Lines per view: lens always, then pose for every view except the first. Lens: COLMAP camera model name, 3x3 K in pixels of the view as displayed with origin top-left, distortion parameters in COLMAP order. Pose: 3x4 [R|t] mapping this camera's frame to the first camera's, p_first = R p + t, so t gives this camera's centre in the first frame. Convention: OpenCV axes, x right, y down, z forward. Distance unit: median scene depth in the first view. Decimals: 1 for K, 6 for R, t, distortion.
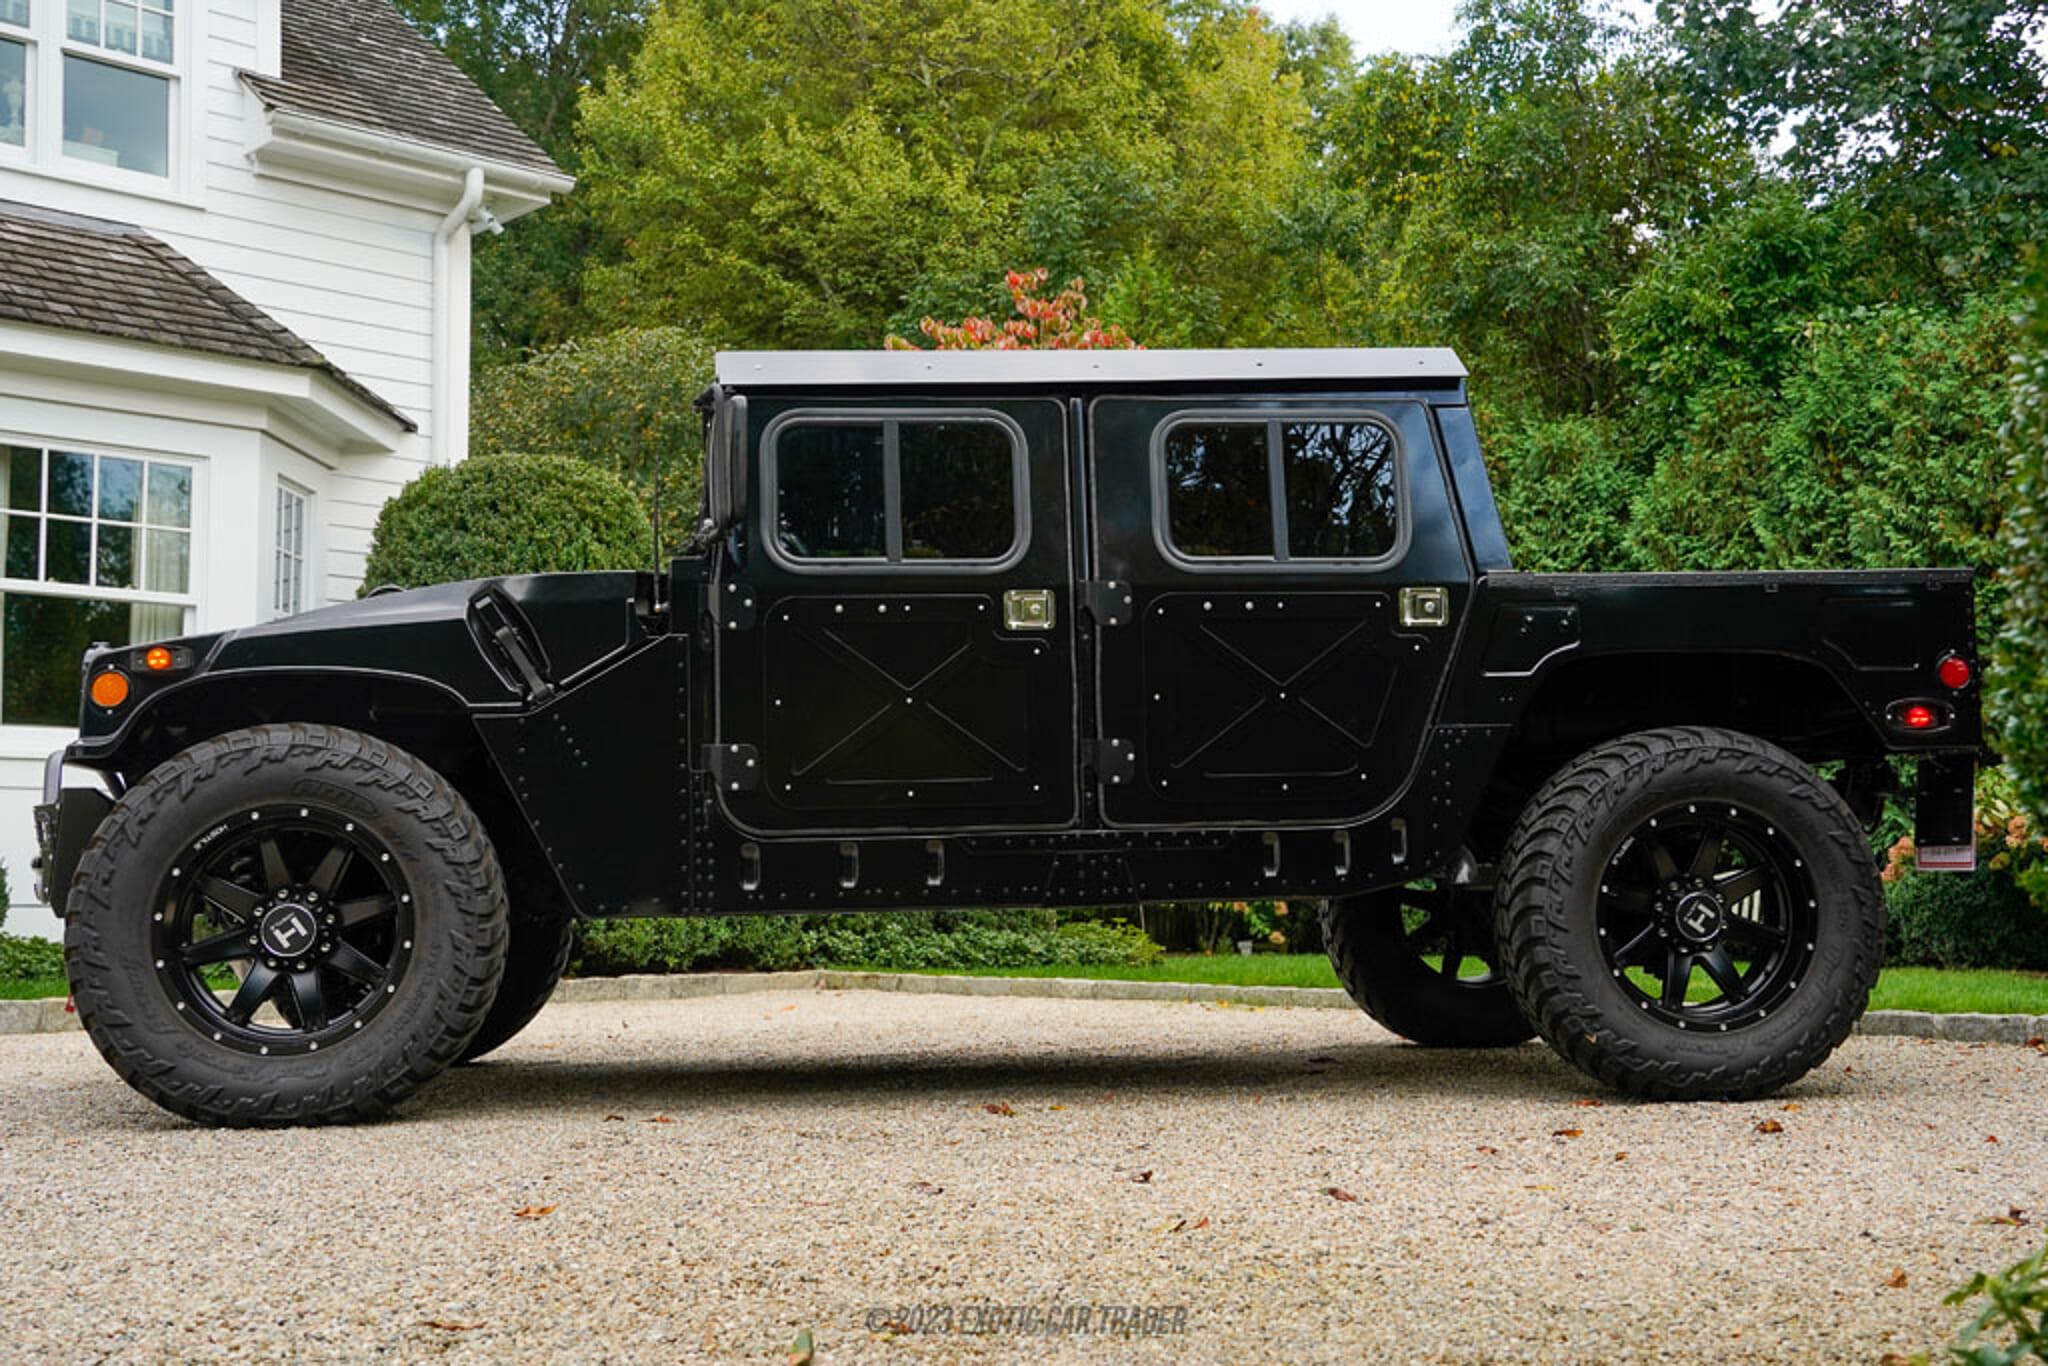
lens RADIAL K [[2096.2, 0, 1035.3], [0, 2096.2, 695.1], [0, 0, 1]] dist [0.063449, 0.000000]
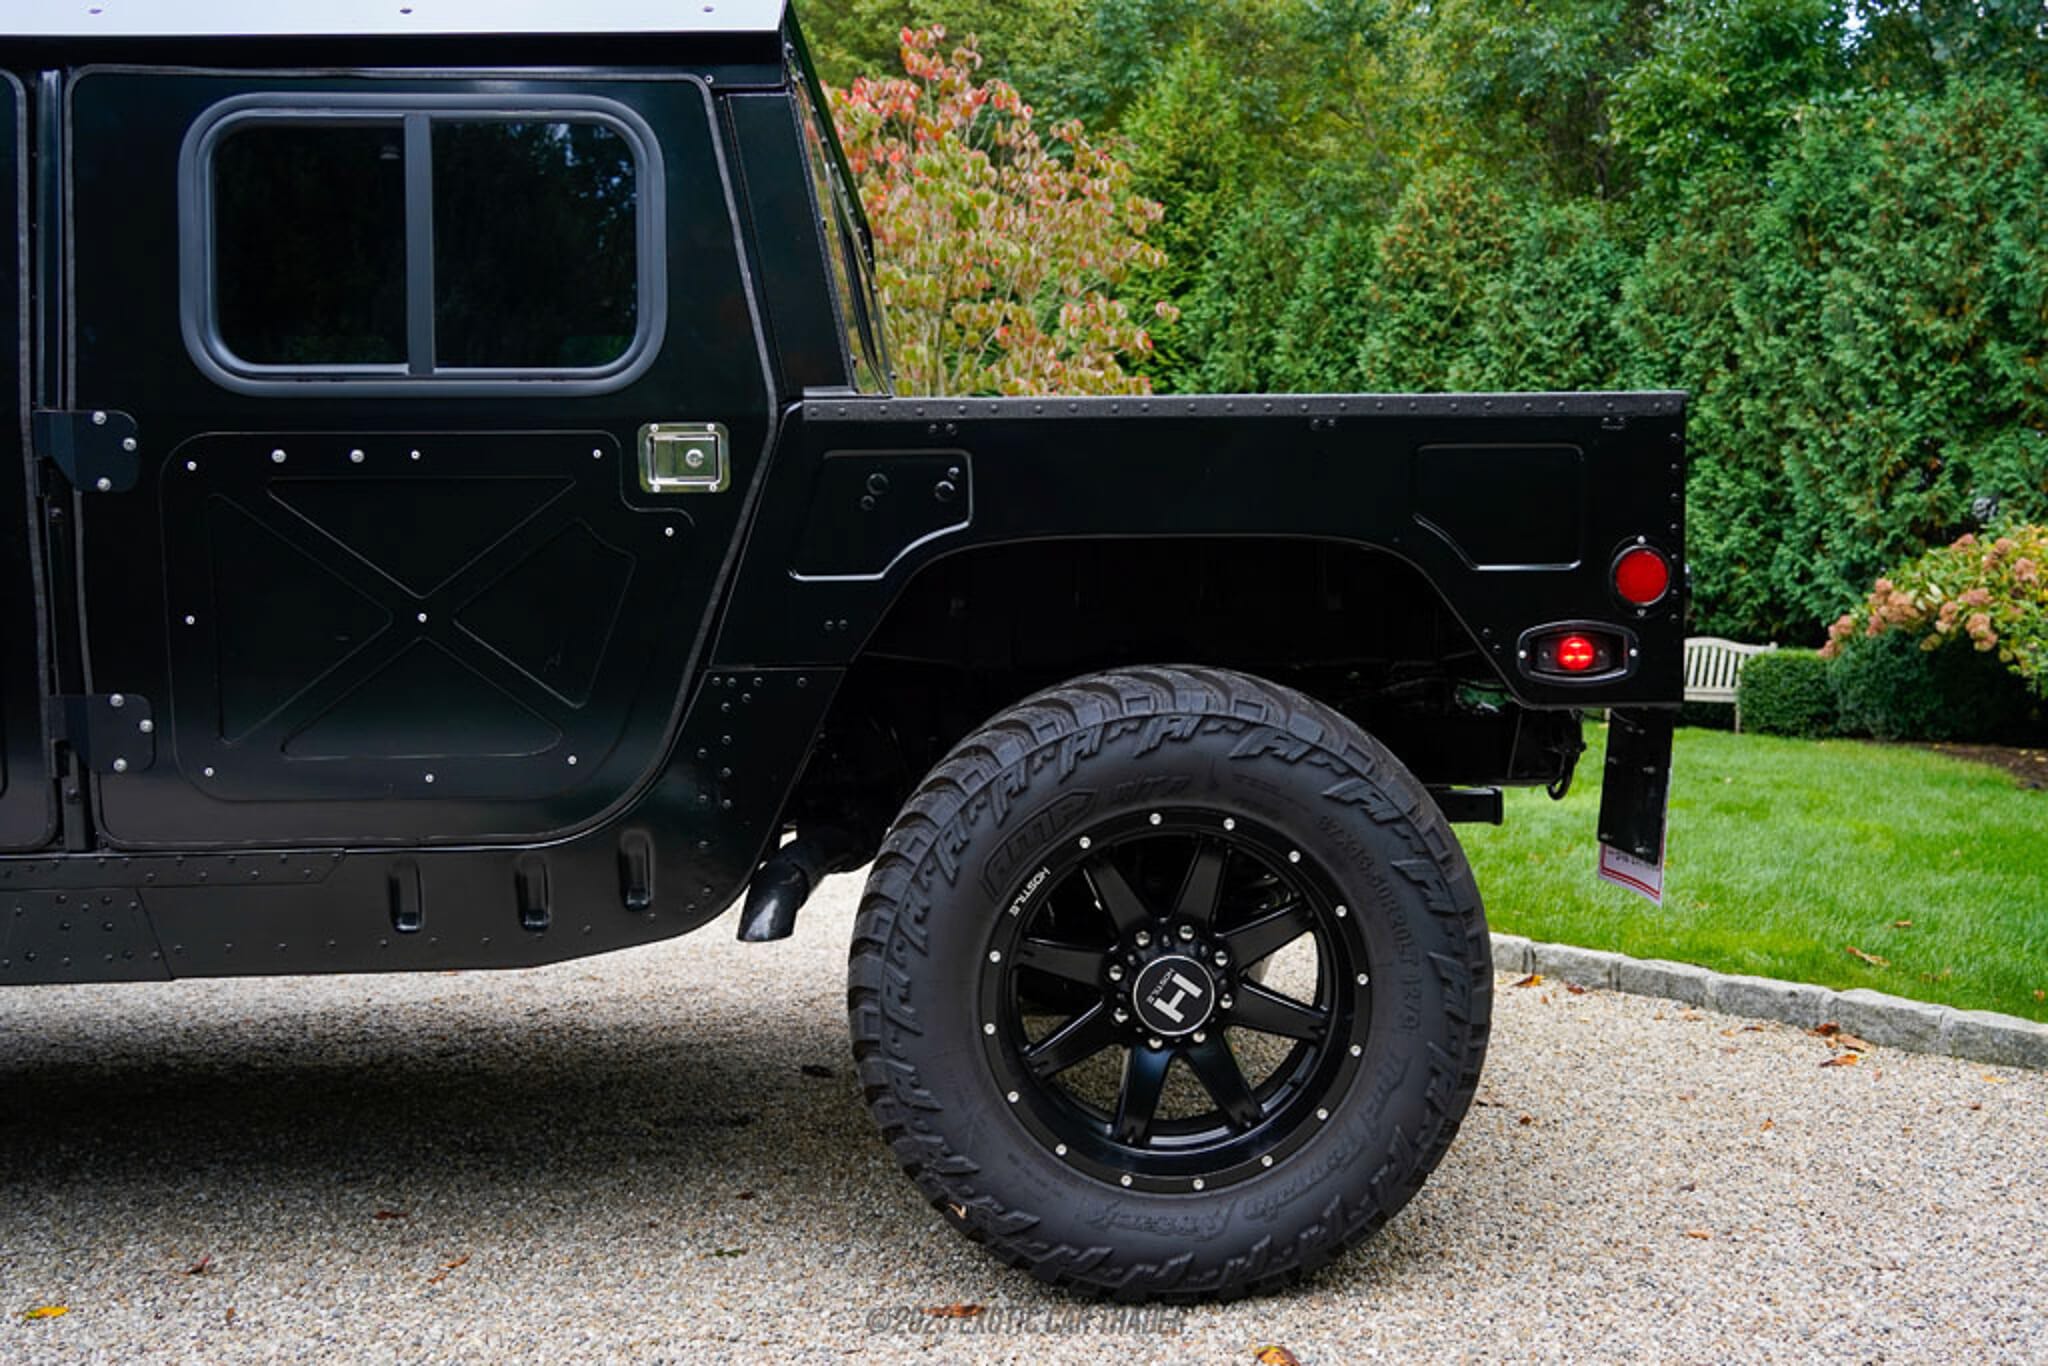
lens RADIAL K [[1833.0, 0, 1028.2], [0, 1833.0, 728.9], [0, 0, 1]] dist [-0.018979, 0.011868]
pose [[0.998859, 0.013938, -0.045681, 0.103488], [-0.007028, 0.988953, 0.148063, -0.014950], [0.047240, -0.147573, 0.987922, 0.177127]]
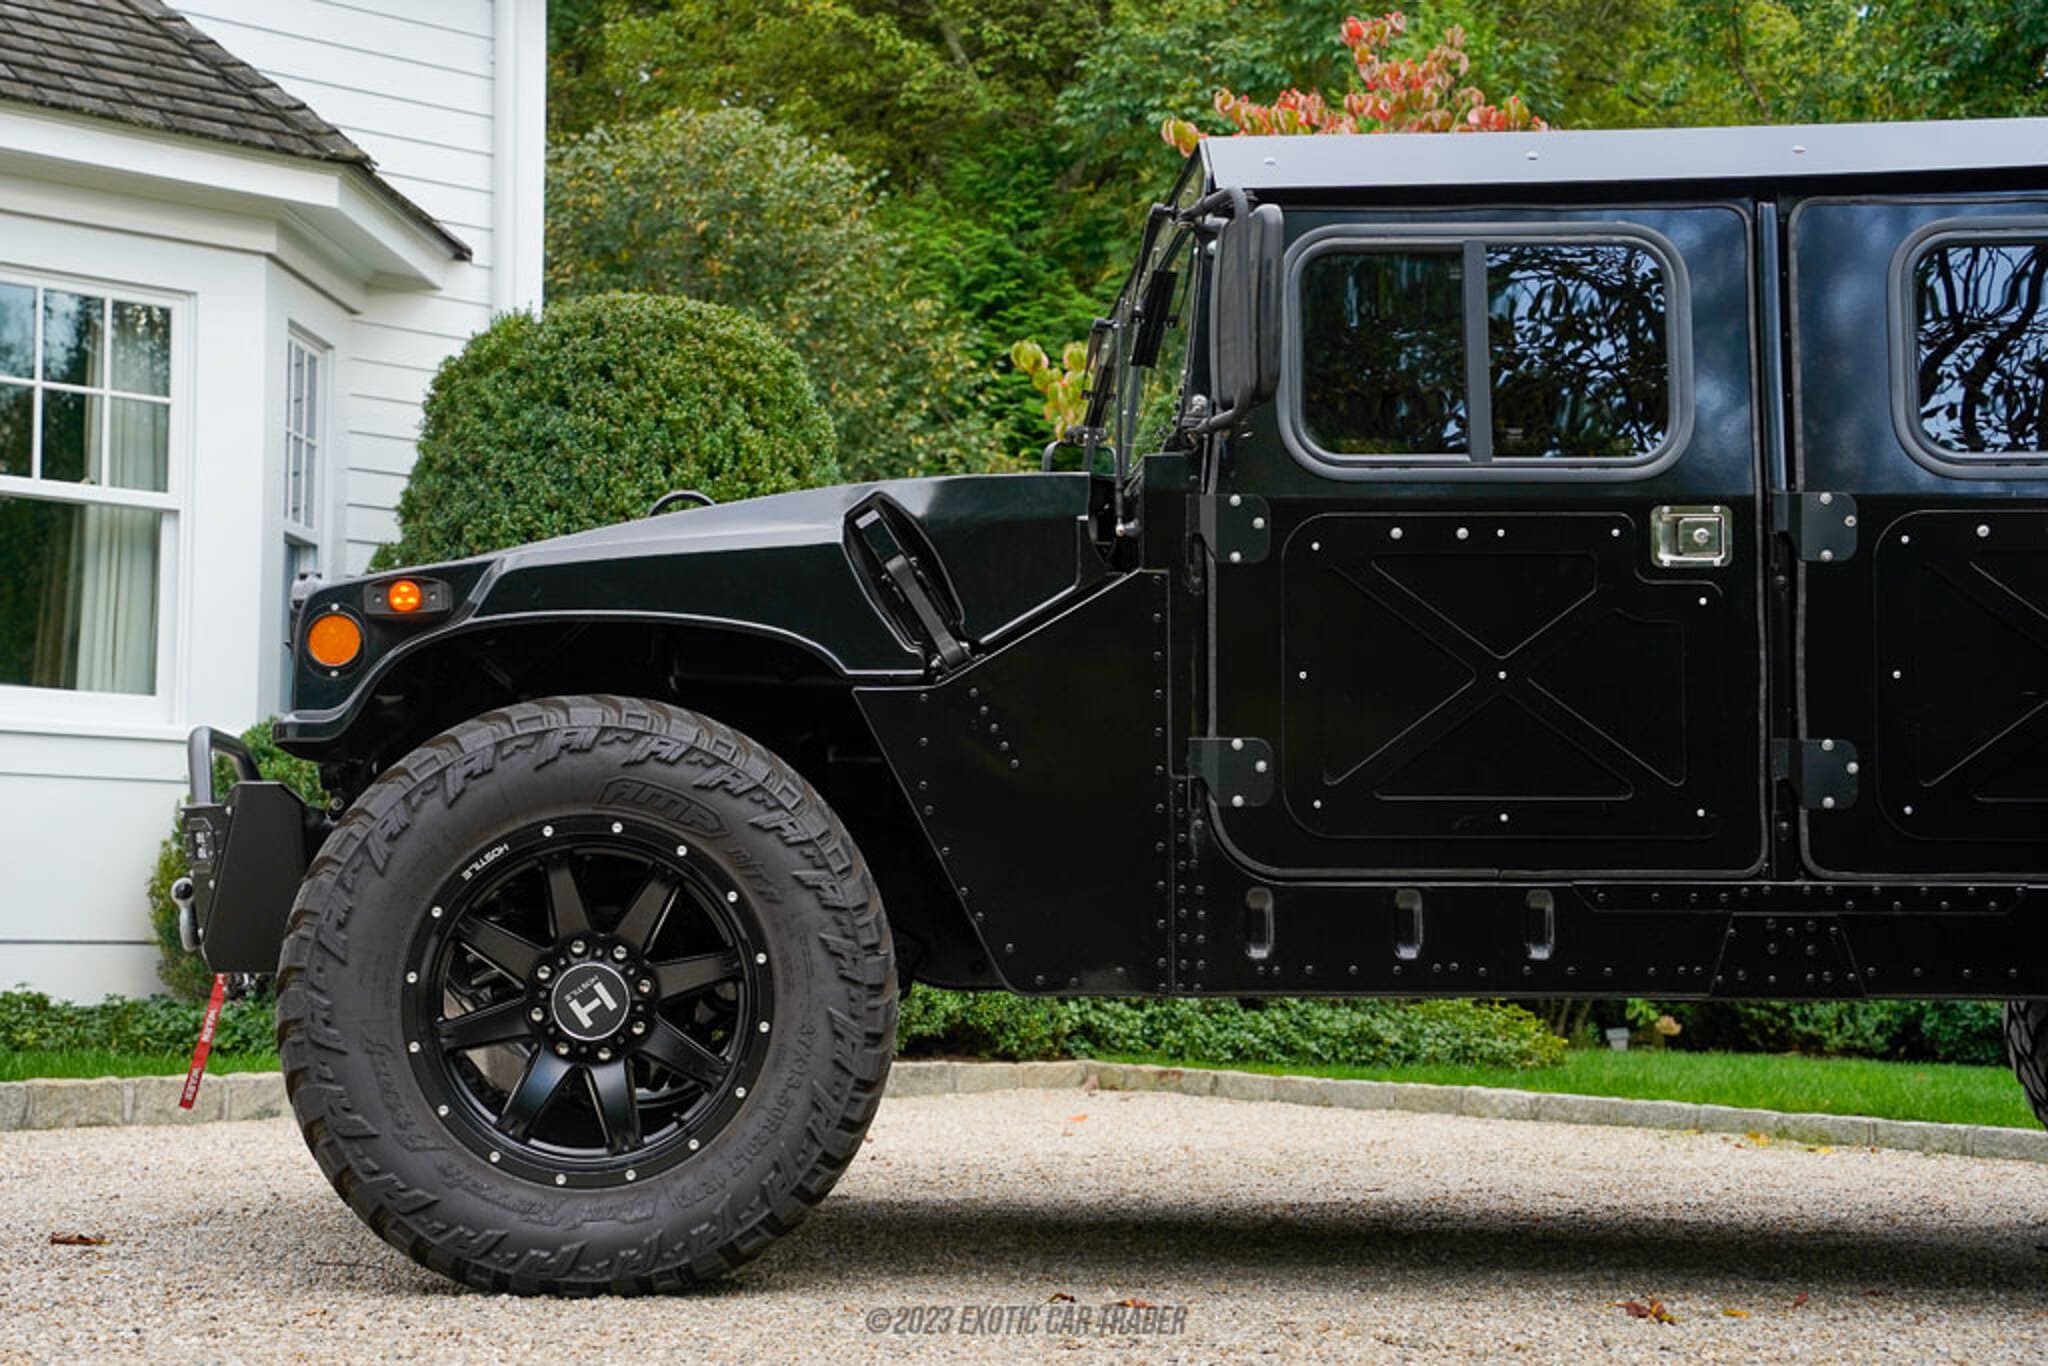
lens RADIAL K [[3057.9, 0, 992.3], [0, 3057.9, 722.7], [0, 0, 1]] dist [0.265076, 0.000000]
pose [[0.996266, 0.016843, -0.084678, -0.045645], [-0.014907, 0.999614, 0.023444, -0.000891], [0.085040, -0.022094, 0.996133, 0.010514]]
